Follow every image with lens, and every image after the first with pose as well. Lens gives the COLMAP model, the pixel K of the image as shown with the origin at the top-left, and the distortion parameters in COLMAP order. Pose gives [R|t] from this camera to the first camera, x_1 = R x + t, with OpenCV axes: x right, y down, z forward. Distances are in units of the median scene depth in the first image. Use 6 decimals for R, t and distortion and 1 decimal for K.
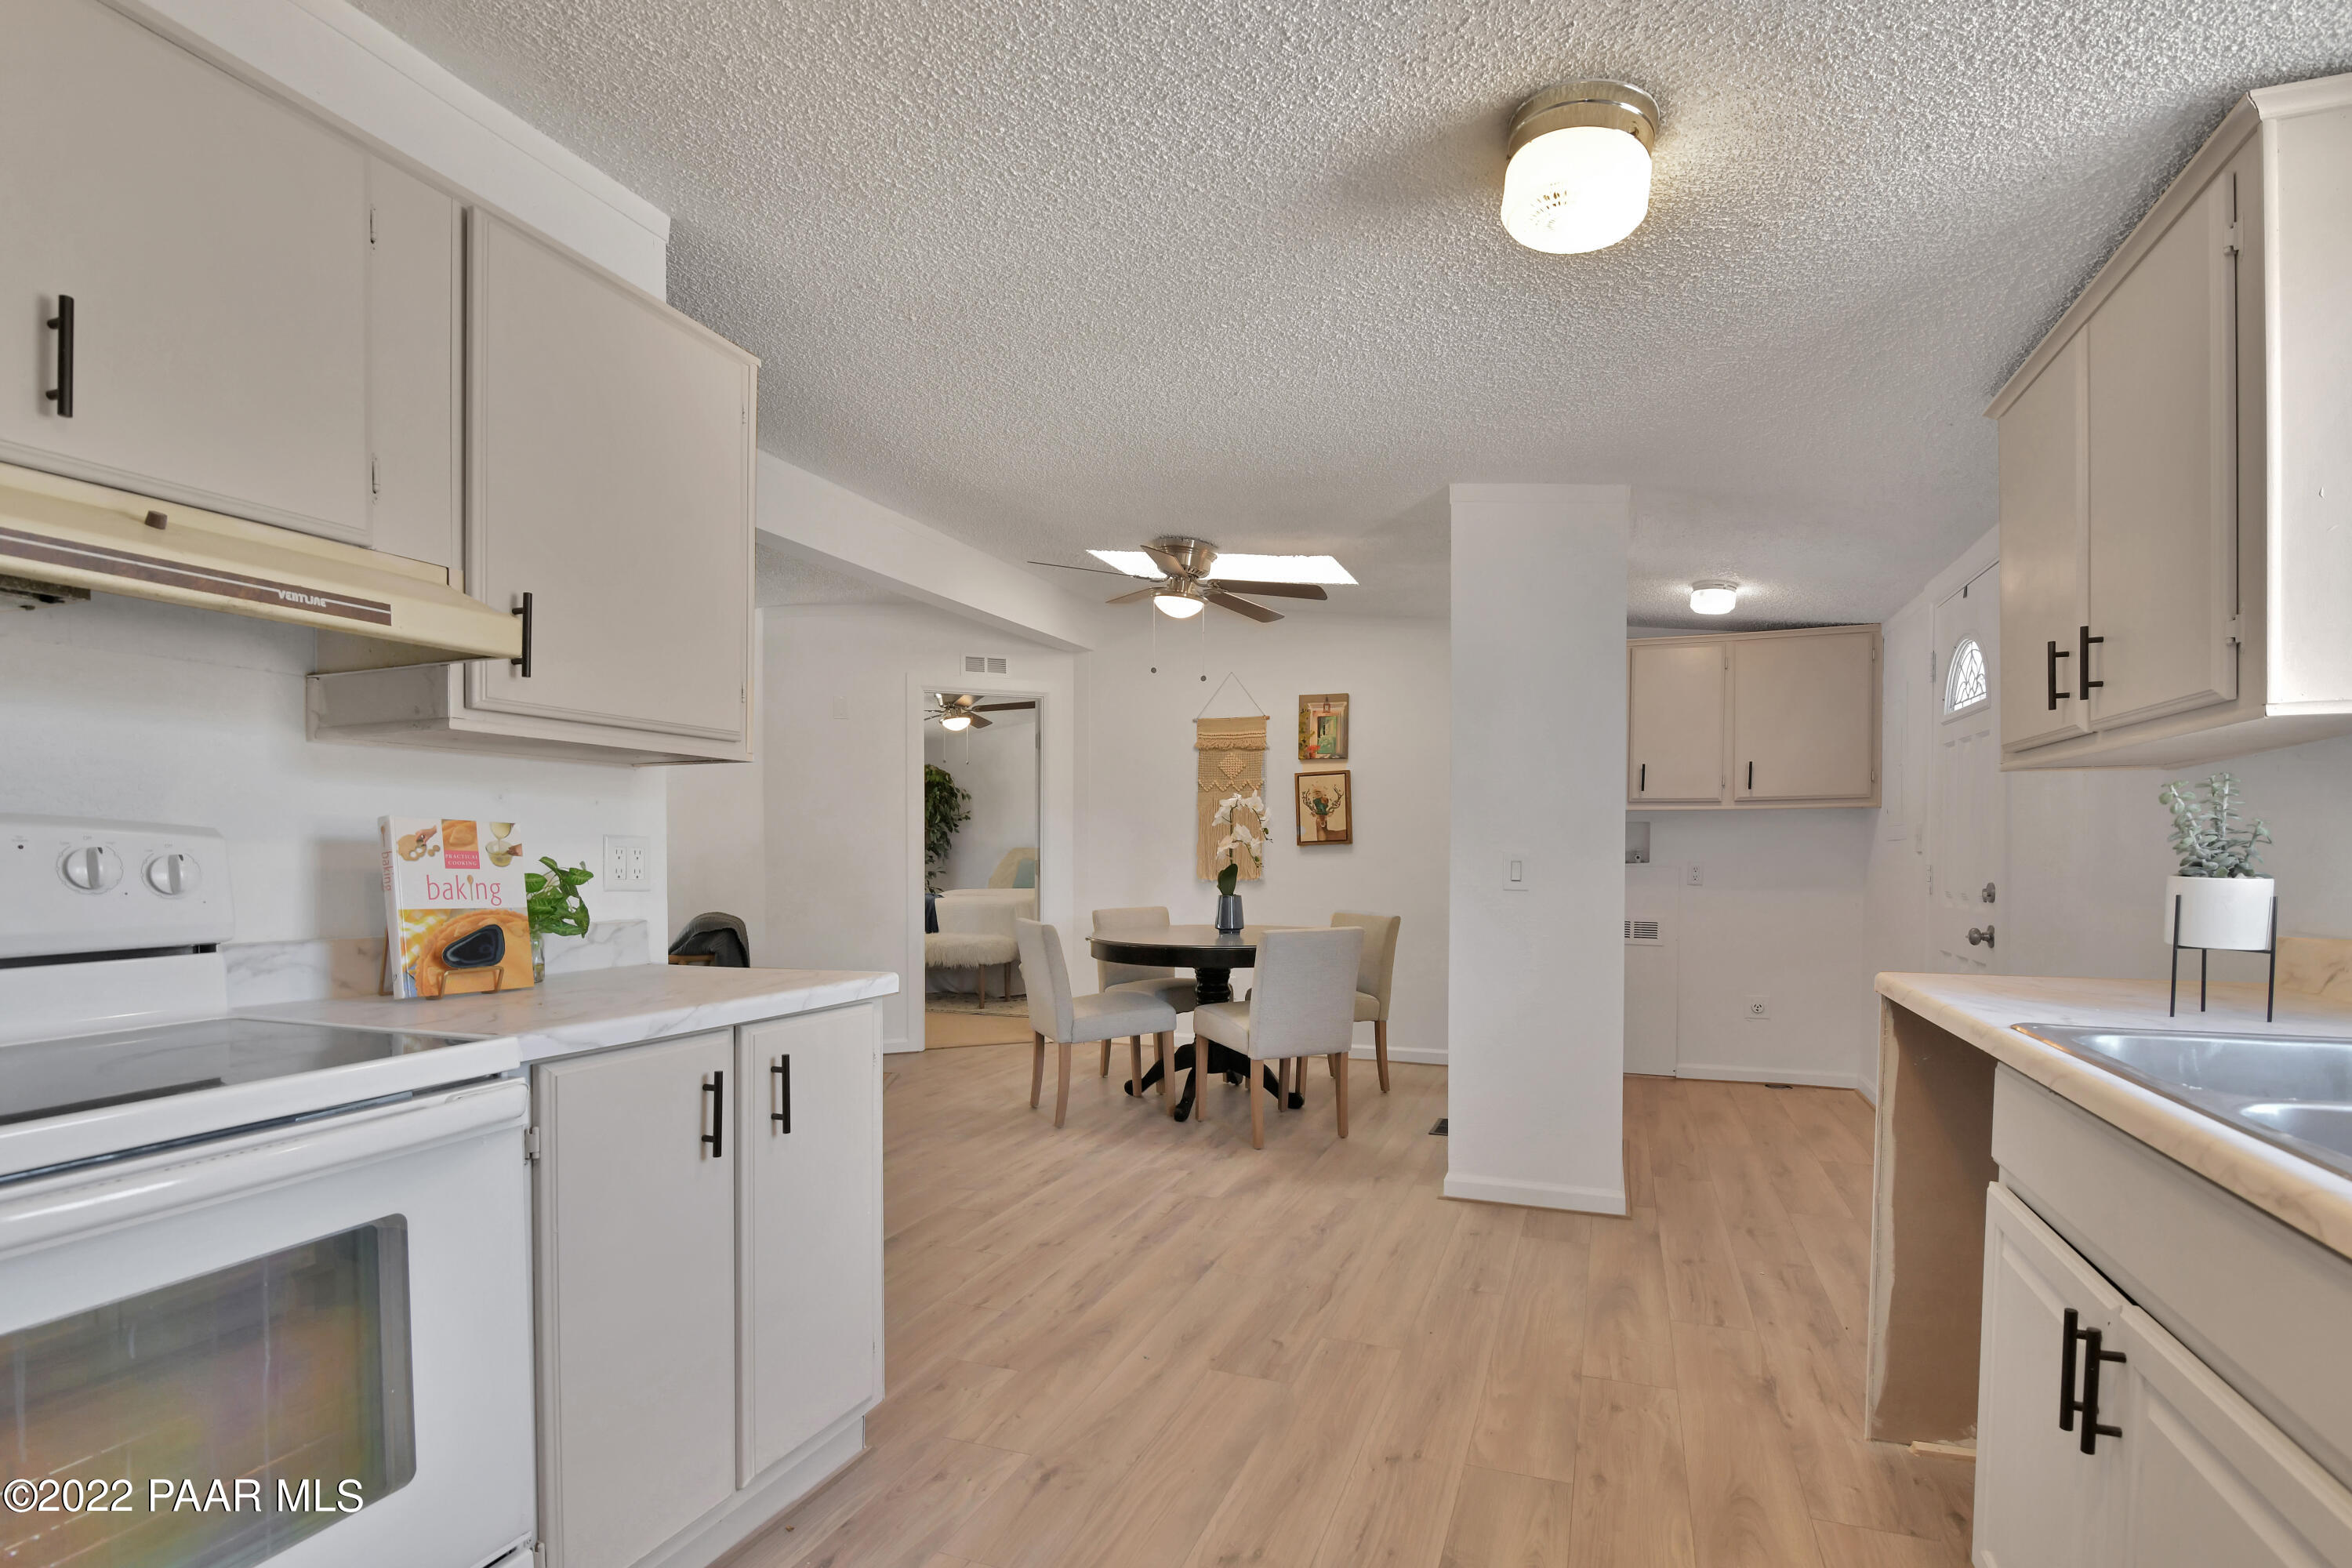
lens RADIAL K [[1084.5, 0, 1193.7], [0, 1084.5, 898.3], [0, 0, 1]] dist [-0.020208, 0.002399]
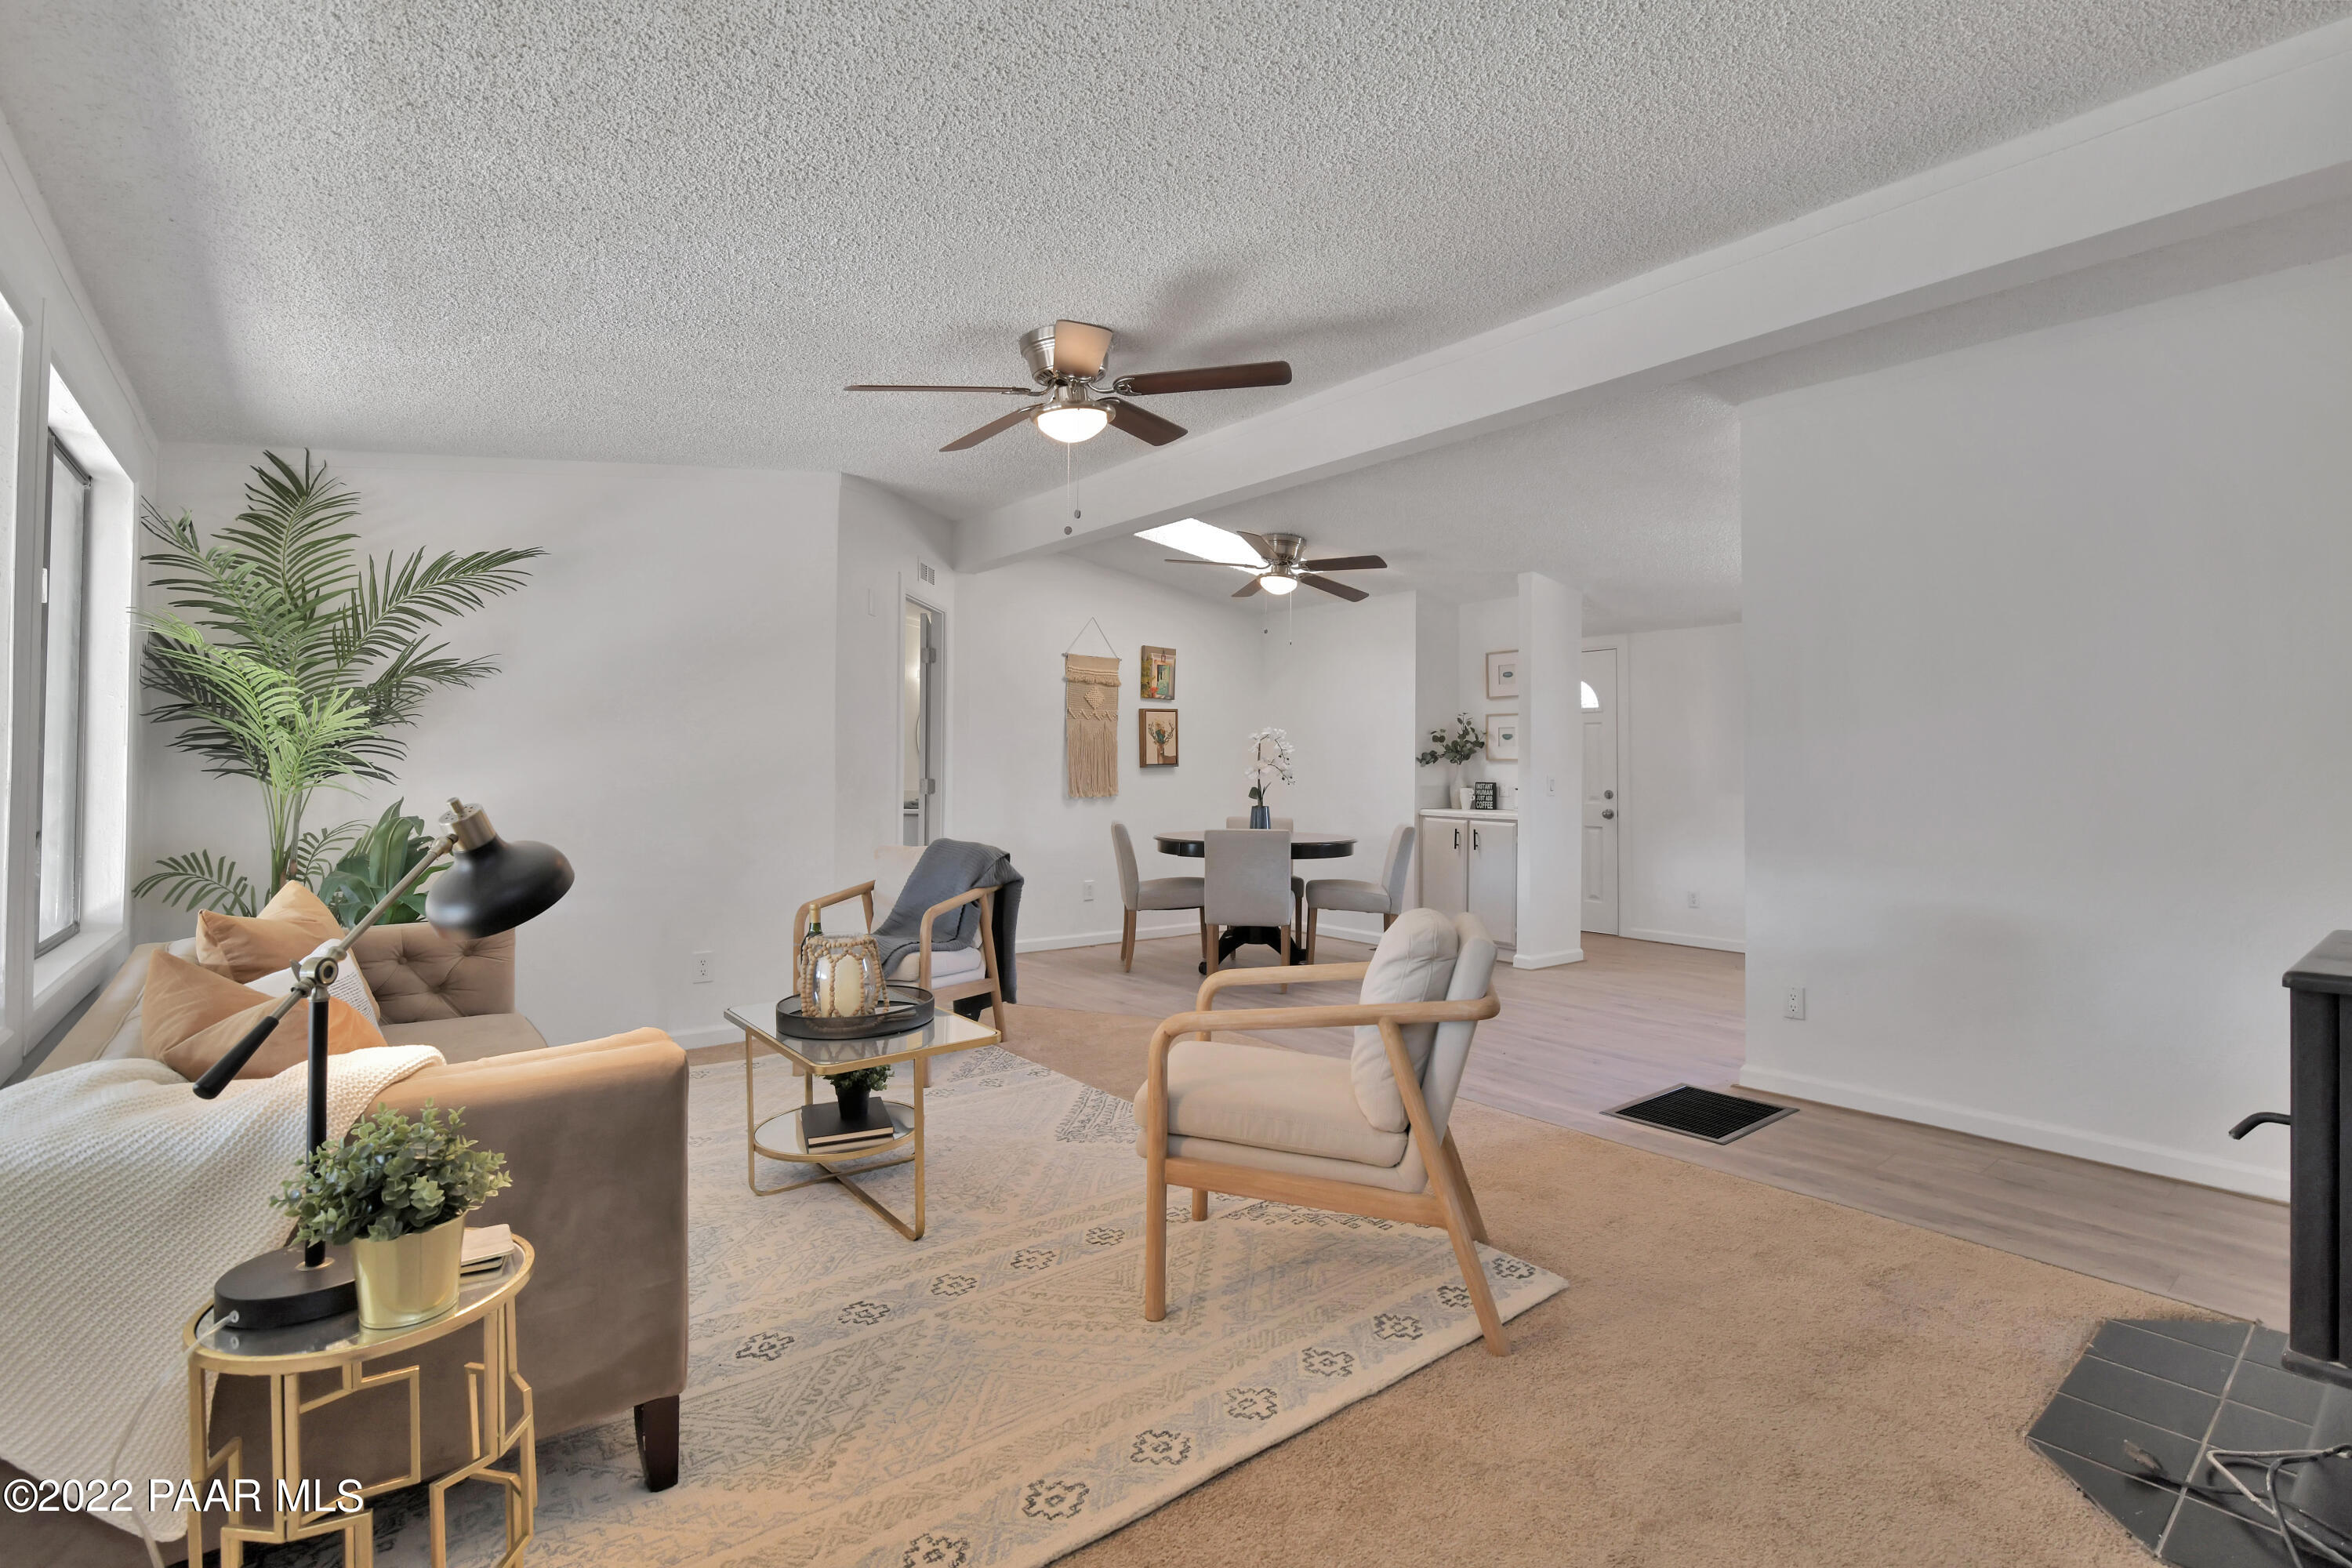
lens RADIAL K [[1084.5, 0, 1189.1], [0, 1084.5, 768.7], [0, 0, 1]] dist [-0.020208, 0.002399]
pose [[0.491674, 0.008451, 0.870738, -0.957925], [0.027716, 0.999294, -0.025349, -0.014593], [-0.870338, 0.036597, 0.491093, 0.357131]]
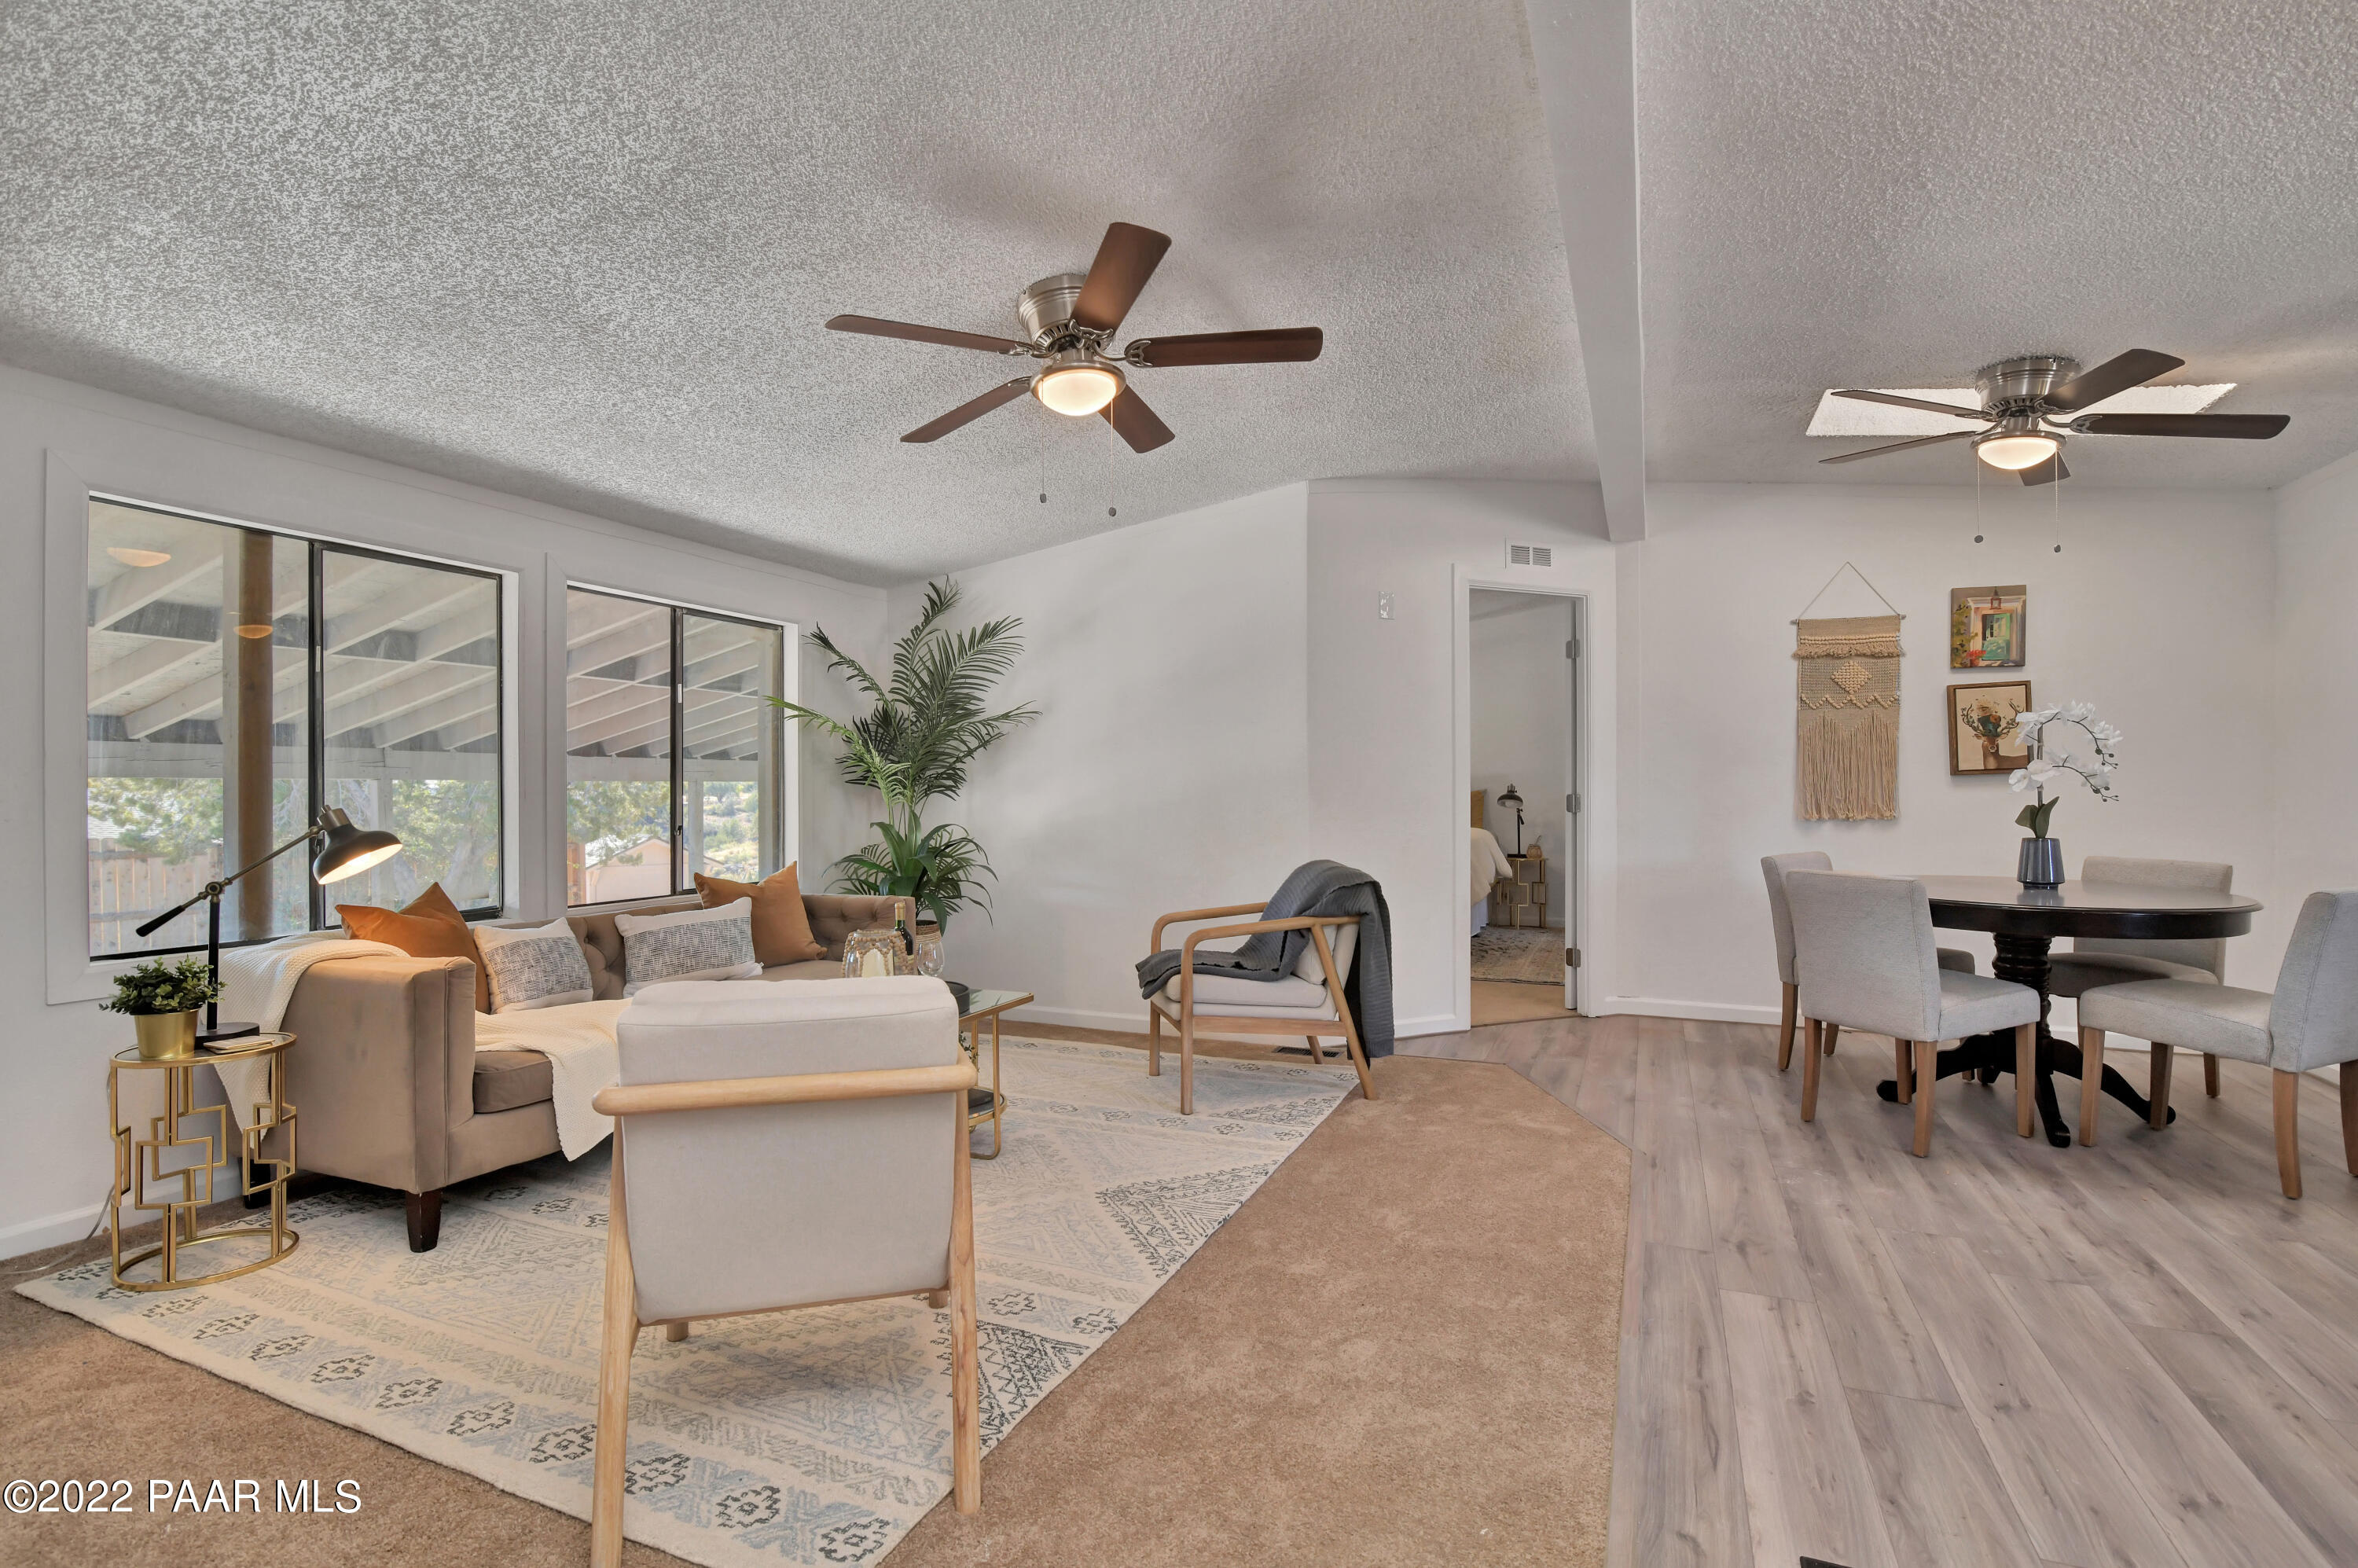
lens RADIAL K [[1087.2, 0, 1188.4], [0, 1087.2, 794.9], [0, 0, 1]] dist [-0.020208, 0.002399]
pose [[0.999443, -0.002352, -0.033299, -0.447442], [0.001117, 0.999312, -0.037072, -0.005202], [0.033364, 0.037015, 0.998758, 0.189538]]
